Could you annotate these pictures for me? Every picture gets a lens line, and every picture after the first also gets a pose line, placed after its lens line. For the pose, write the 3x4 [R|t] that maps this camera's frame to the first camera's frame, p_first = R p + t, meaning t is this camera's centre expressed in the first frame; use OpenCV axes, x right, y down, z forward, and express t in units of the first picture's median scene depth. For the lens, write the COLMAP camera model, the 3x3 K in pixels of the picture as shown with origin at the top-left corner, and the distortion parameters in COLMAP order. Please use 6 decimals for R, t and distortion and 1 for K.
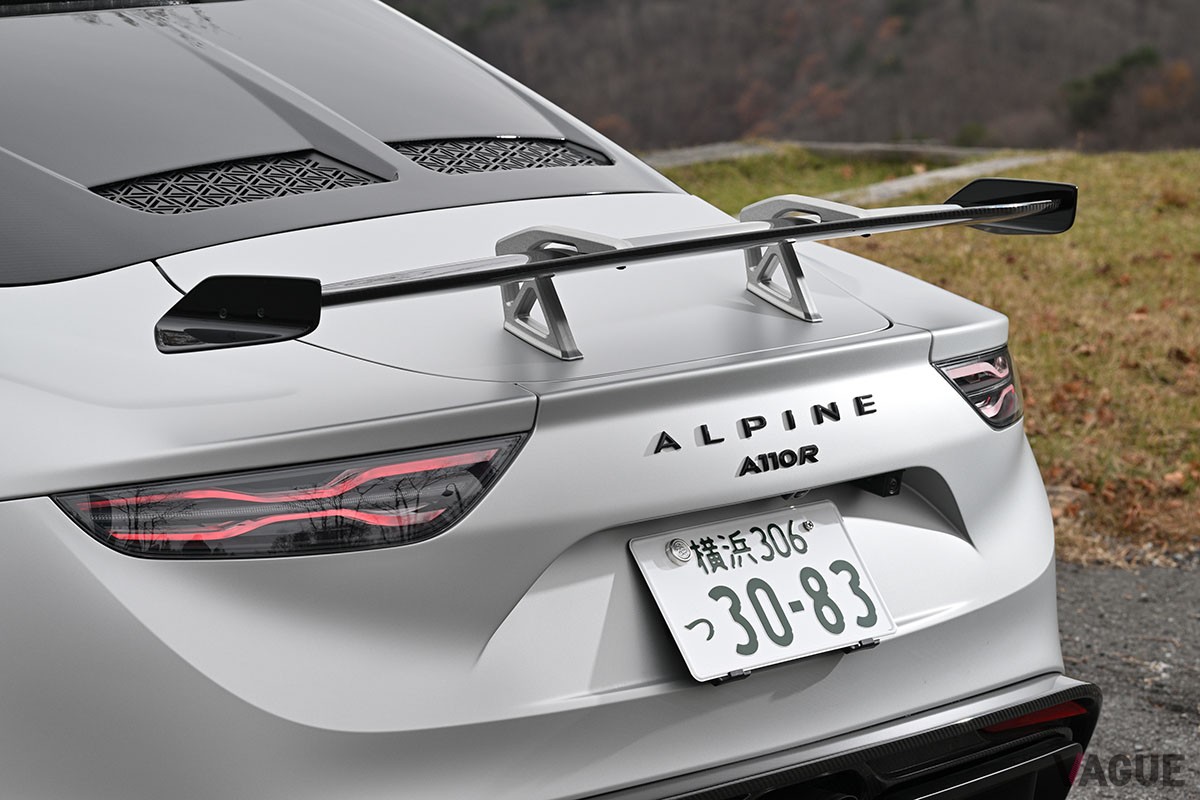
lens RADIAL K [[4735.5, 0, 600.0], [0, 4735.5, 400.0], [0, 0, 1]] dist [0.034578, 1.537010]
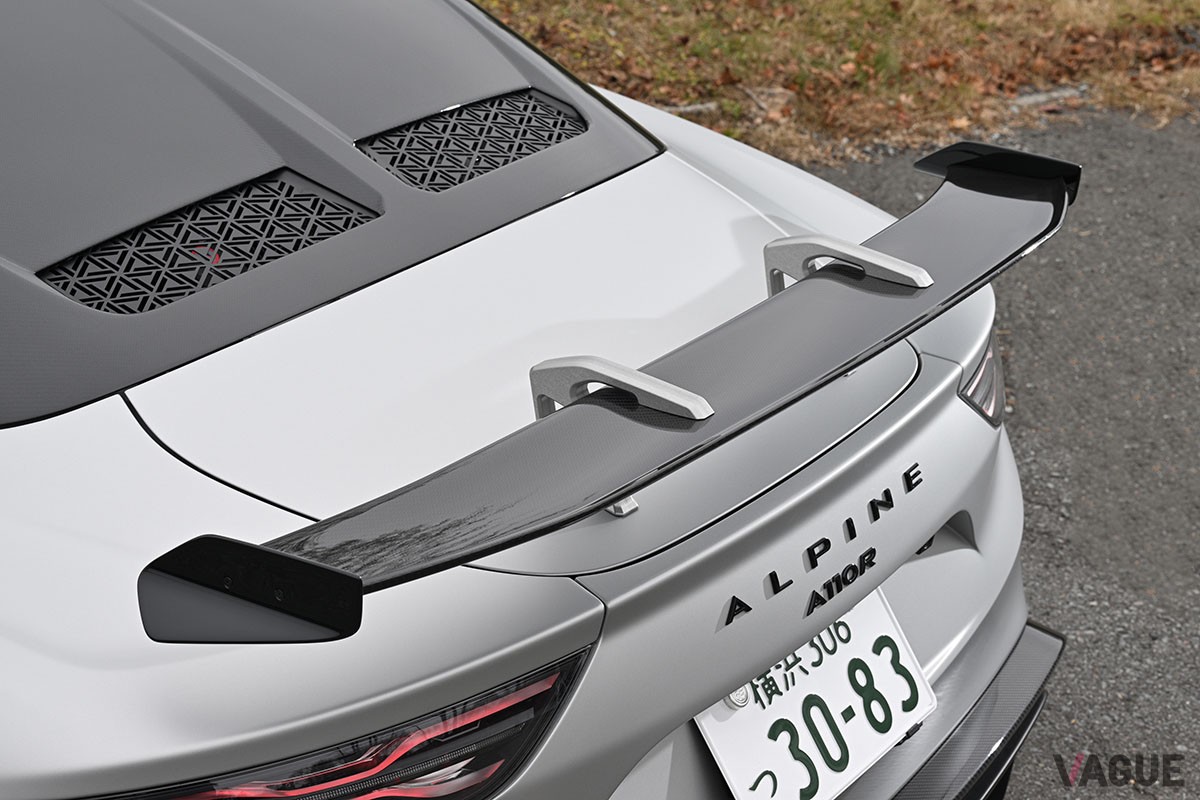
lens RADIAL K [[2418.8, 0, 600.0], [0, 2418.8, 400.0], [0, 0, 1]] dist [-0.012375, 0.113304]
pose [[0.993000, -0.032665, 0.113507, -0.057224], [0.001058, 0.963419, 0.267997, -0.139736], [-0.118109, -0.266001, 0.956710, 0.563998]]
